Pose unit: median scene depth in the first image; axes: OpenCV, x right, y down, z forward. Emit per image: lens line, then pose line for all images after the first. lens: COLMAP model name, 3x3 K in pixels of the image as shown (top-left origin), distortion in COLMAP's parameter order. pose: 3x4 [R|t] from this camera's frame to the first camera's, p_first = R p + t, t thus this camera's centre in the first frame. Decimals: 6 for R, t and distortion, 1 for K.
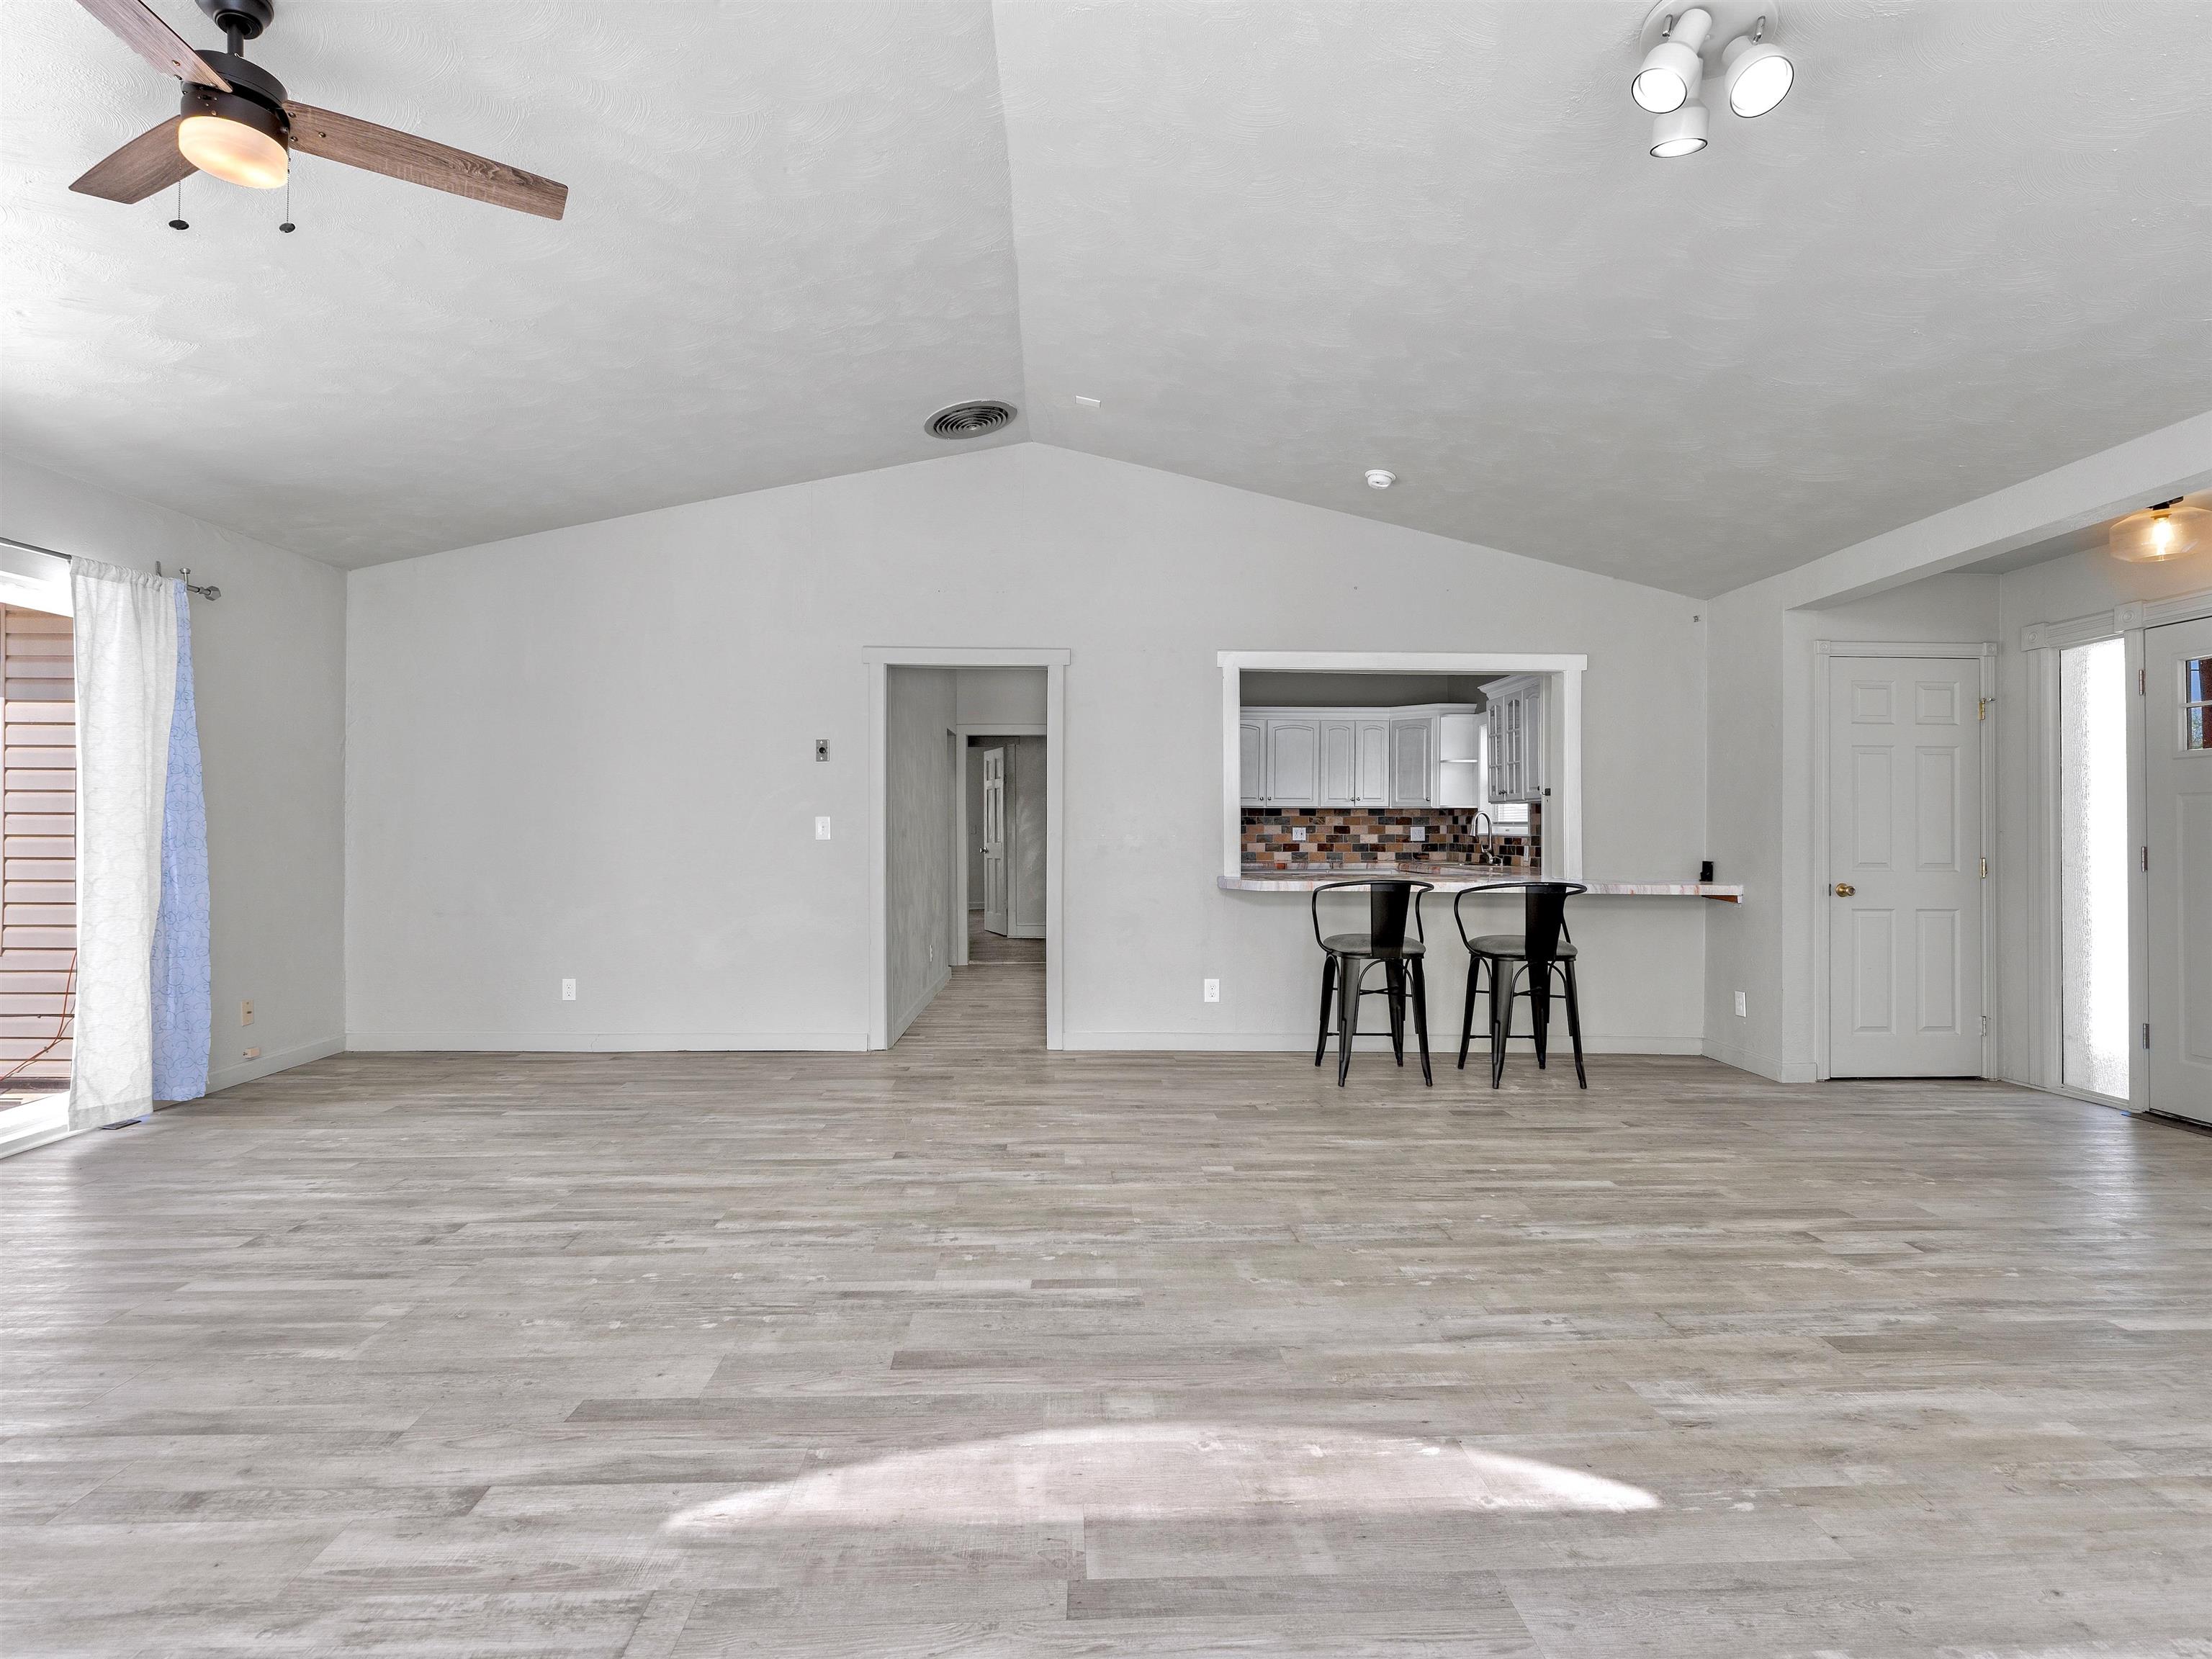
lens RADIAL K [[1054.5, 0, 1085.8], [0, 1054.5, 832.0], [0, 0, 1]] dist [-0.005214, -0.000274]
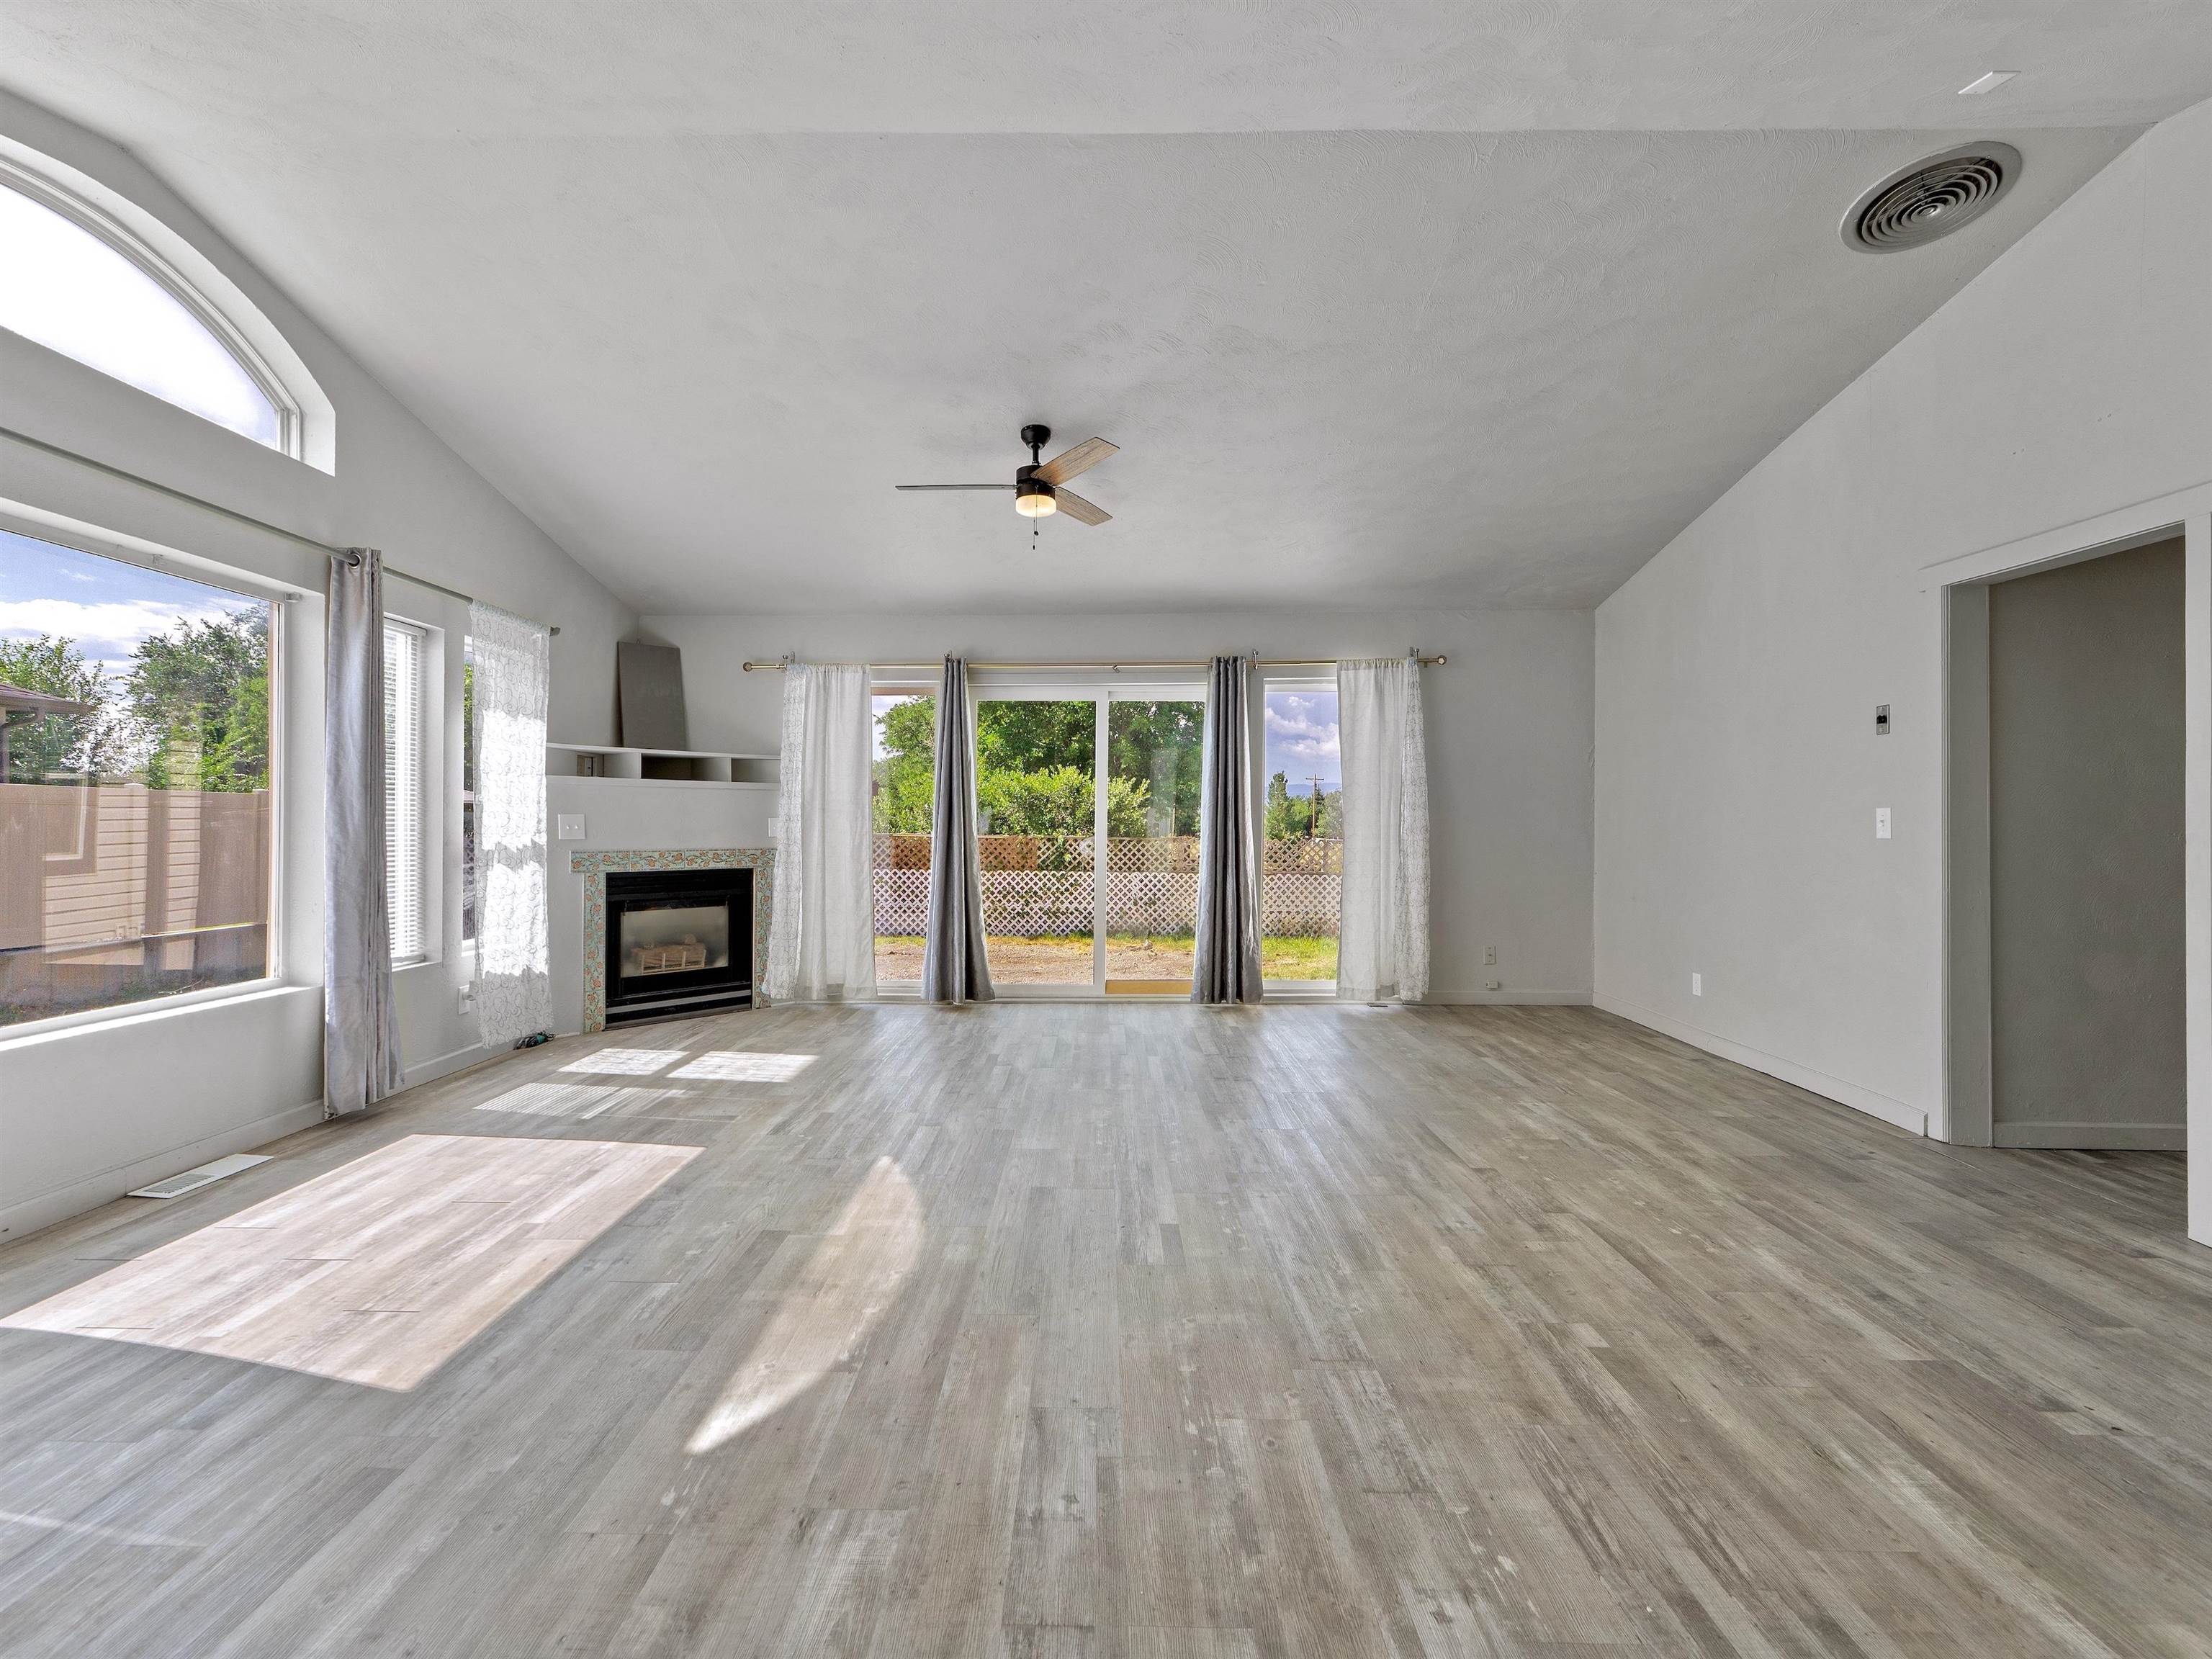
lens RADIAL K [[1054.5, 0, 1085.8], [0, 1054.5, 832.0], [0, 0, 1]] dist [-0.005214, -0.000274]
pose [[-0.051562, 0.009240, -0.998627, 0.842981], [-0.008588, 0.999916, 0.009696, 0.002519], [0.998633, 0.009077, -0.051478, 0.763302]]
